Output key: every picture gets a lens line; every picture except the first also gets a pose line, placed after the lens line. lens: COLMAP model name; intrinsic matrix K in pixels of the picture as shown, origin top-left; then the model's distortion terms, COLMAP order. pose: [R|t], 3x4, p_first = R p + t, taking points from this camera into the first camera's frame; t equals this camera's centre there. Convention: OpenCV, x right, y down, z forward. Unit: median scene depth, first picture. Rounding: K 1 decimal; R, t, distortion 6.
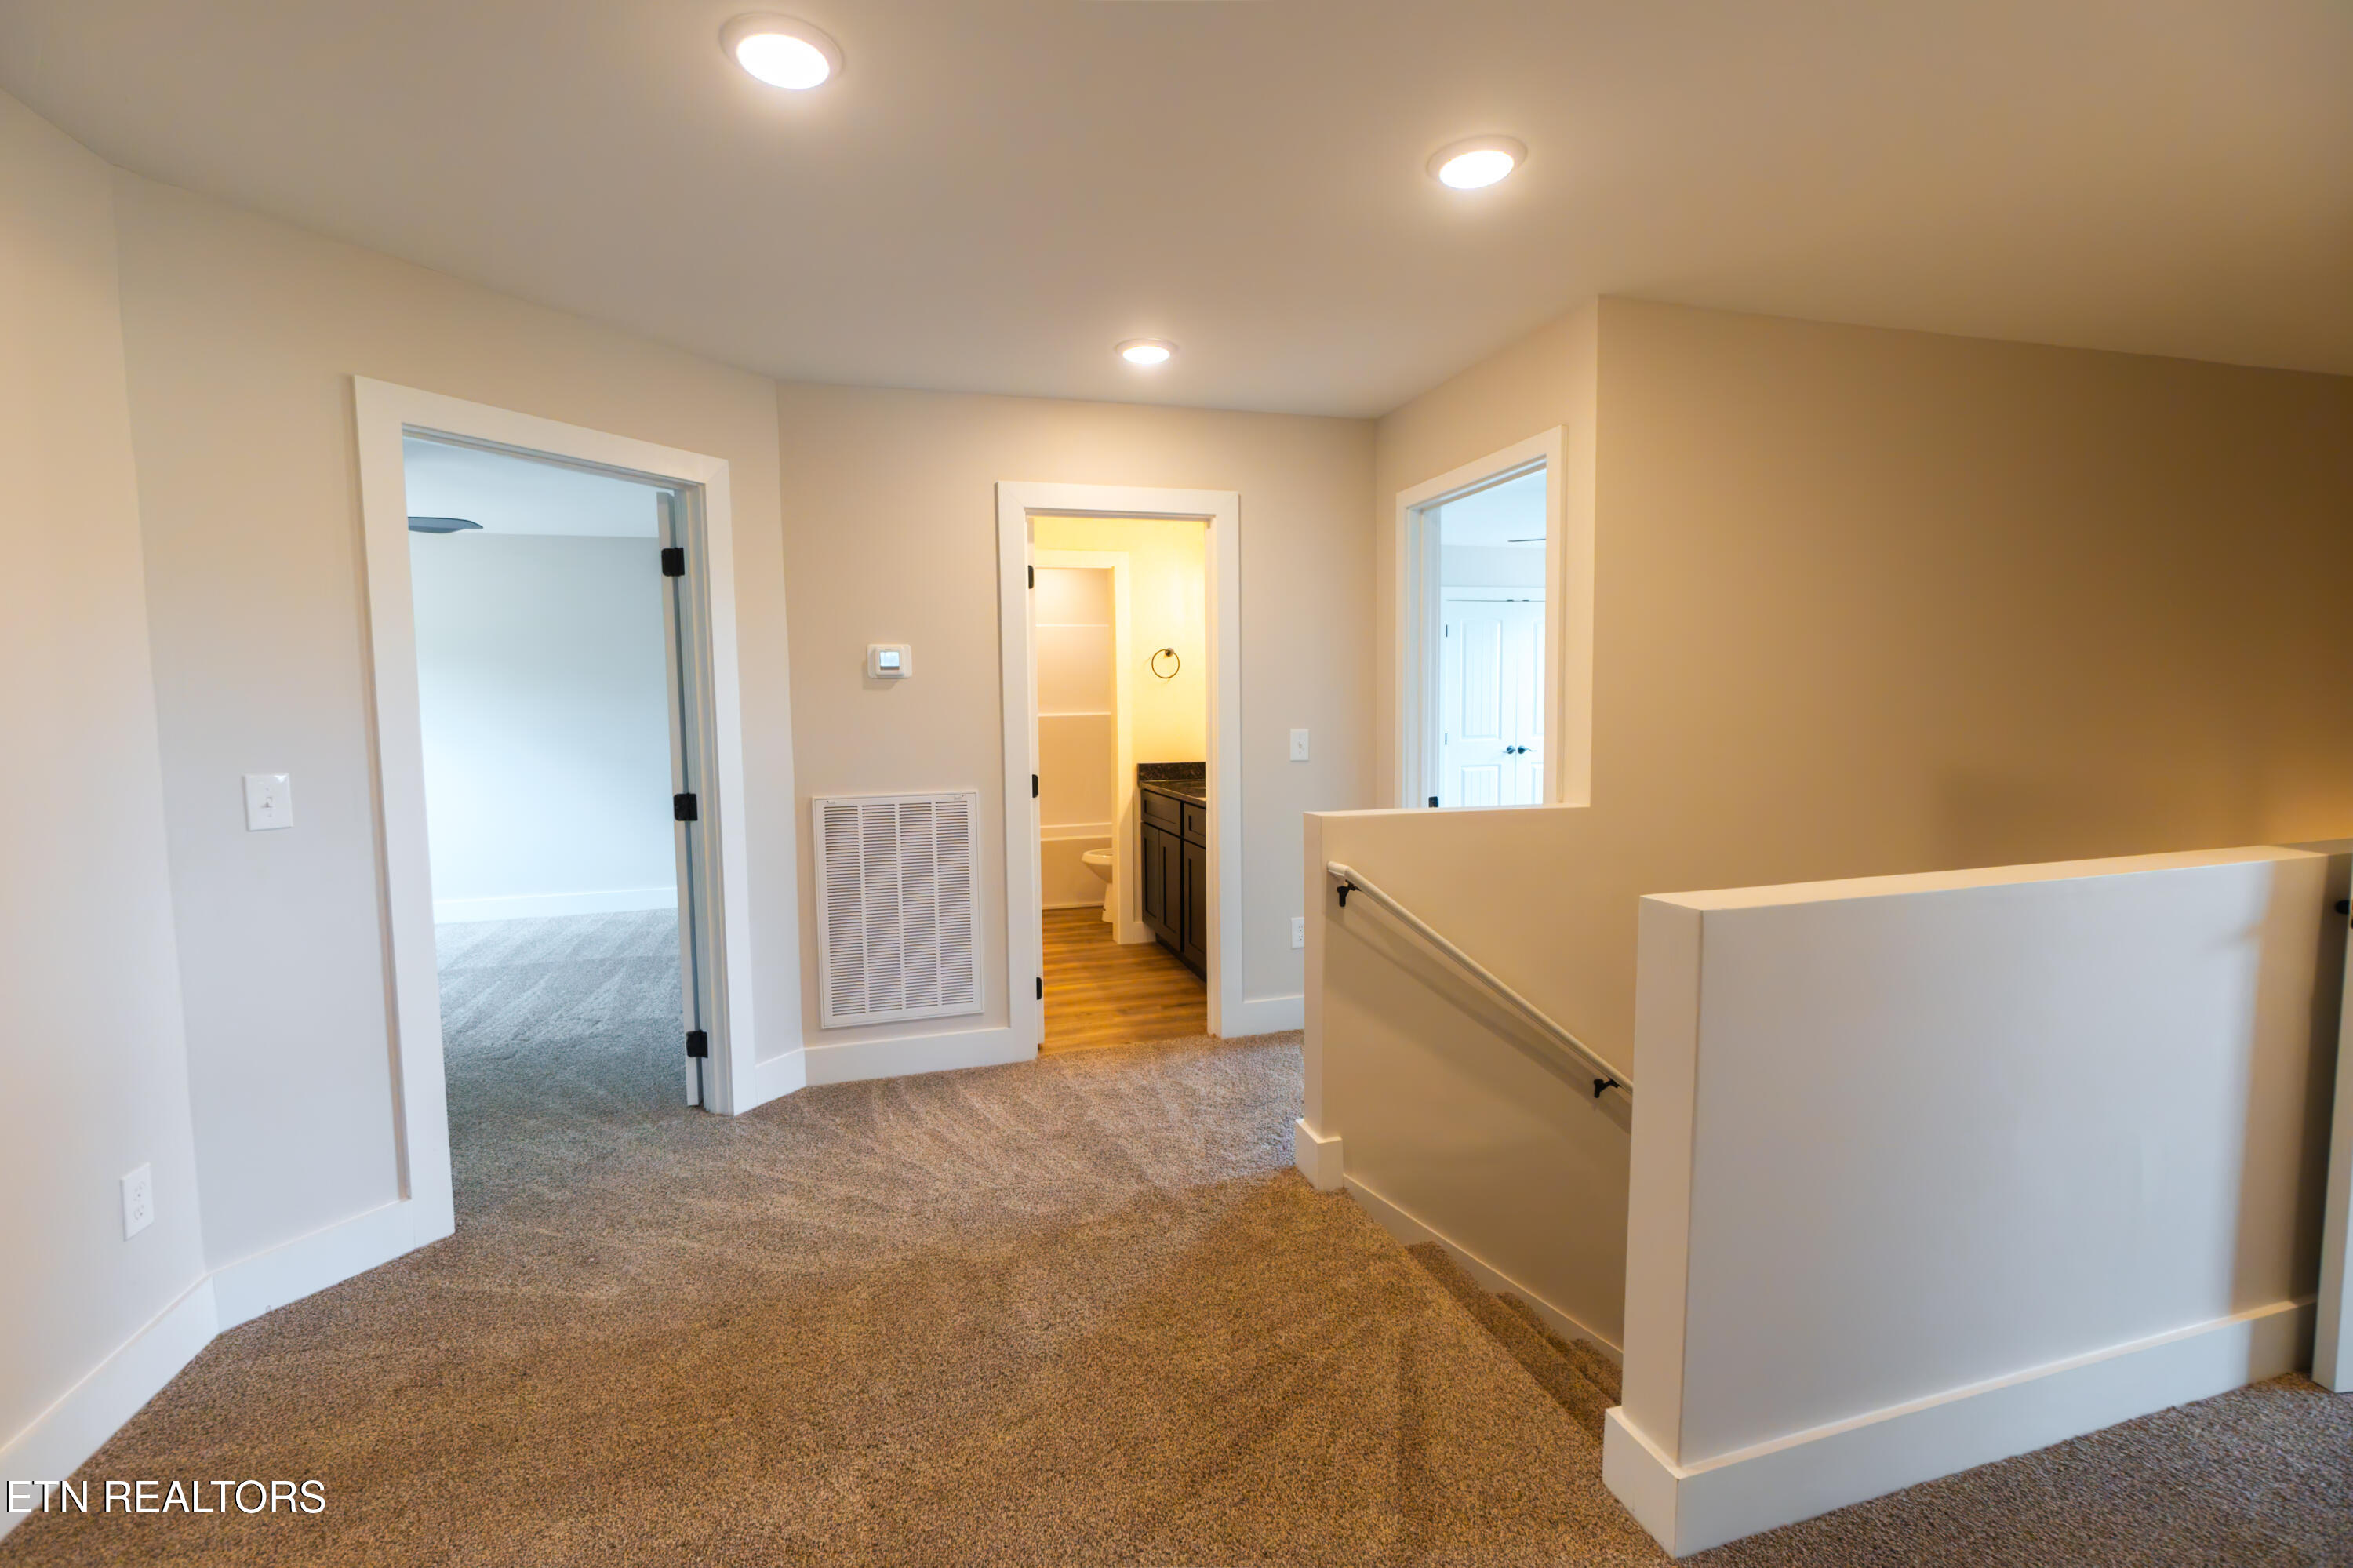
lens RADIAL K [[1029.5, 0, 1176.5], [0, 1029.5, 784.0], [0, 0, 1]] dist [0.000654, -0.000031]
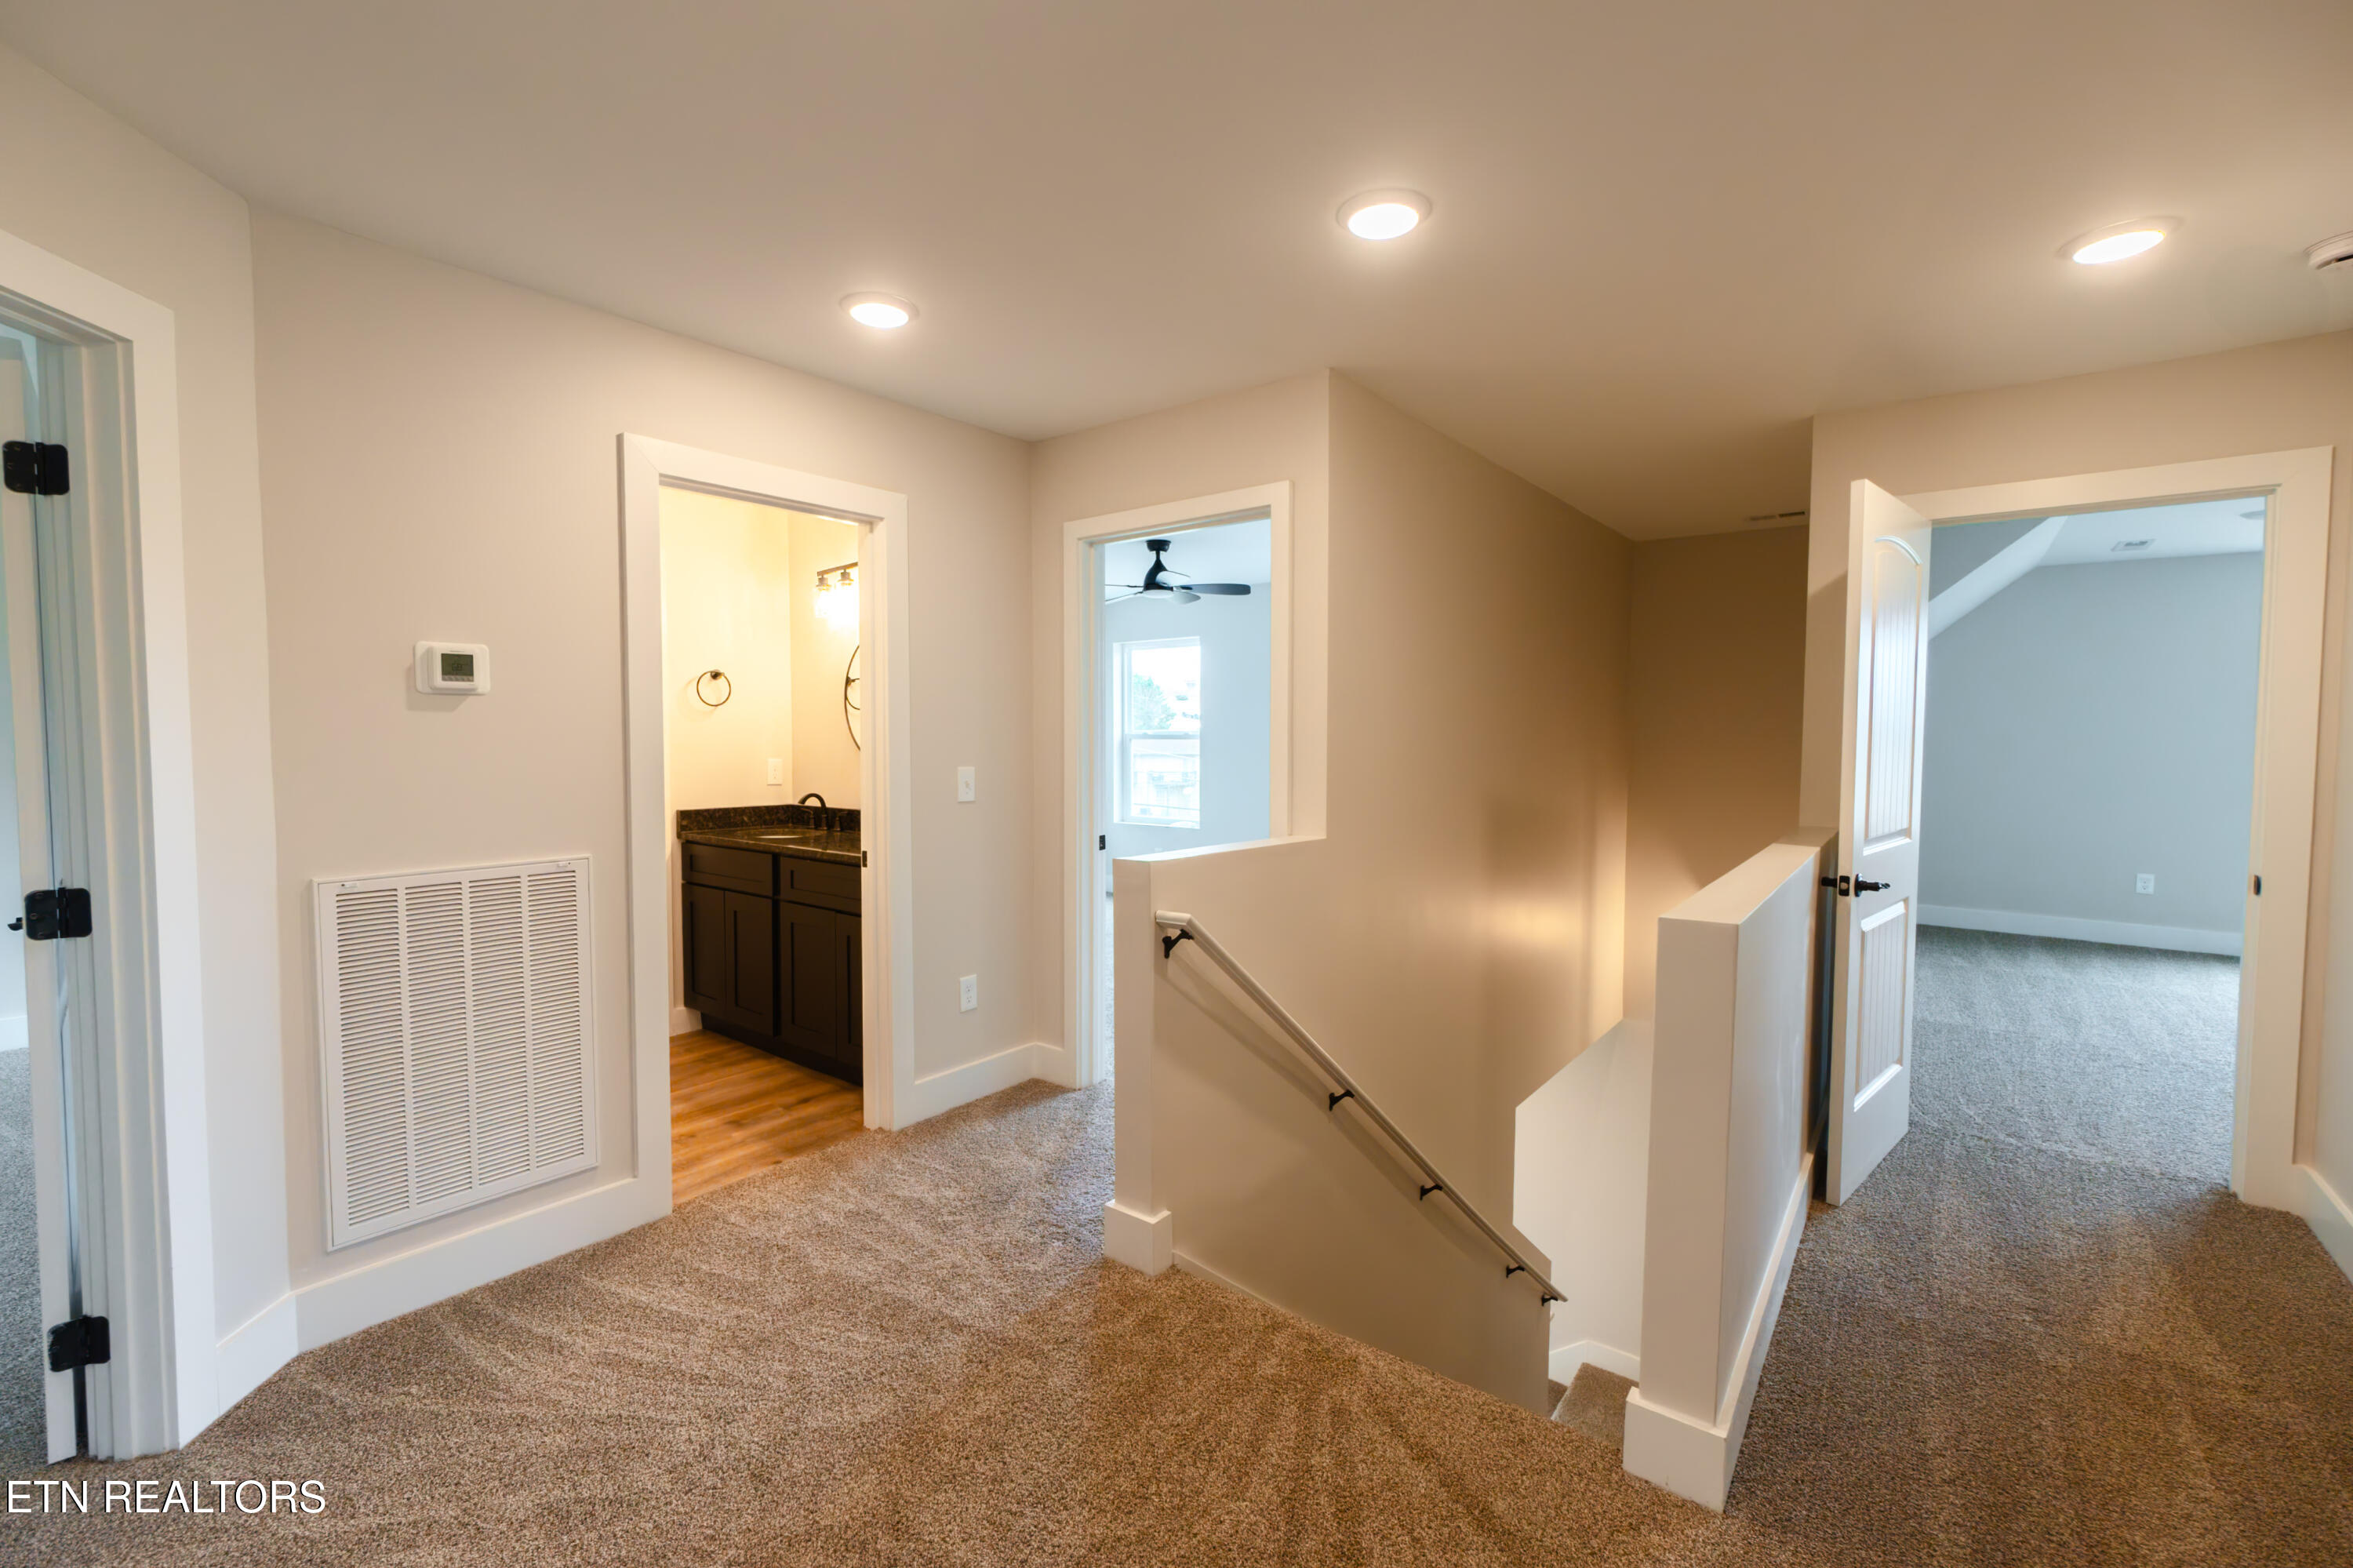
lens RADIAL K [[1014.0, 0, 1176.5], [0, 1014.0, 784.0], [0, 0, 1]] dist [-0.001759, 0.000222]
pose [[0.811359, -0.013469, 0.584393, -0.293978], [0.034278, 0.999110, -0.024564, -0.012039], [-0.583542, 0.039962, 0.811099, 0.202719]]
